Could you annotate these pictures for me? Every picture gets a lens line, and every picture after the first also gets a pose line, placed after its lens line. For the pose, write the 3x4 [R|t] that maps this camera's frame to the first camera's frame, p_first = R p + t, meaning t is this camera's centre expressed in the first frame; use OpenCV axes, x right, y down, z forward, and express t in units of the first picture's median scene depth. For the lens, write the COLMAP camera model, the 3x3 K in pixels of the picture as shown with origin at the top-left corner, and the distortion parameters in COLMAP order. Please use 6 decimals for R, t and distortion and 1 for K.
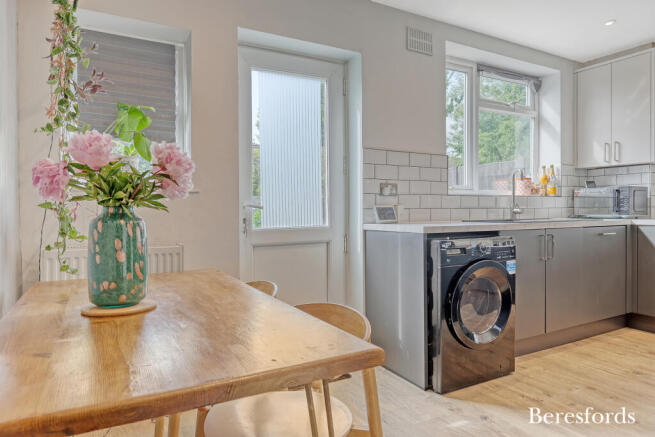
lens RADIAL K [[419.4, 0, 328.0], [0, 419.4, 209.2], [0, 0, 1]] dist [-0.033248, 0.000109]
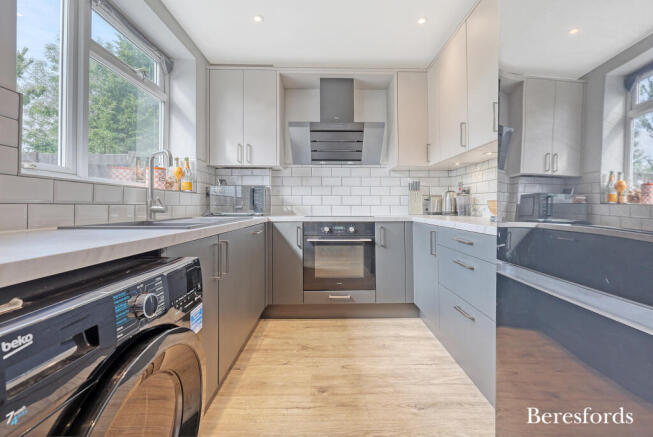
lens RADIAL K [[291.2, 0, 335.4], [0, 291.2, 205.8], [0, 0, 1]] dist [0.002755, 0.000235]
pose [[0.453516, 0.009926, 0.891193, 0.126272], [-0.003854, 0.999950, -0.009176, 0.002323], [-0.891240, 0.000727, 0.453532, 0.433288]]
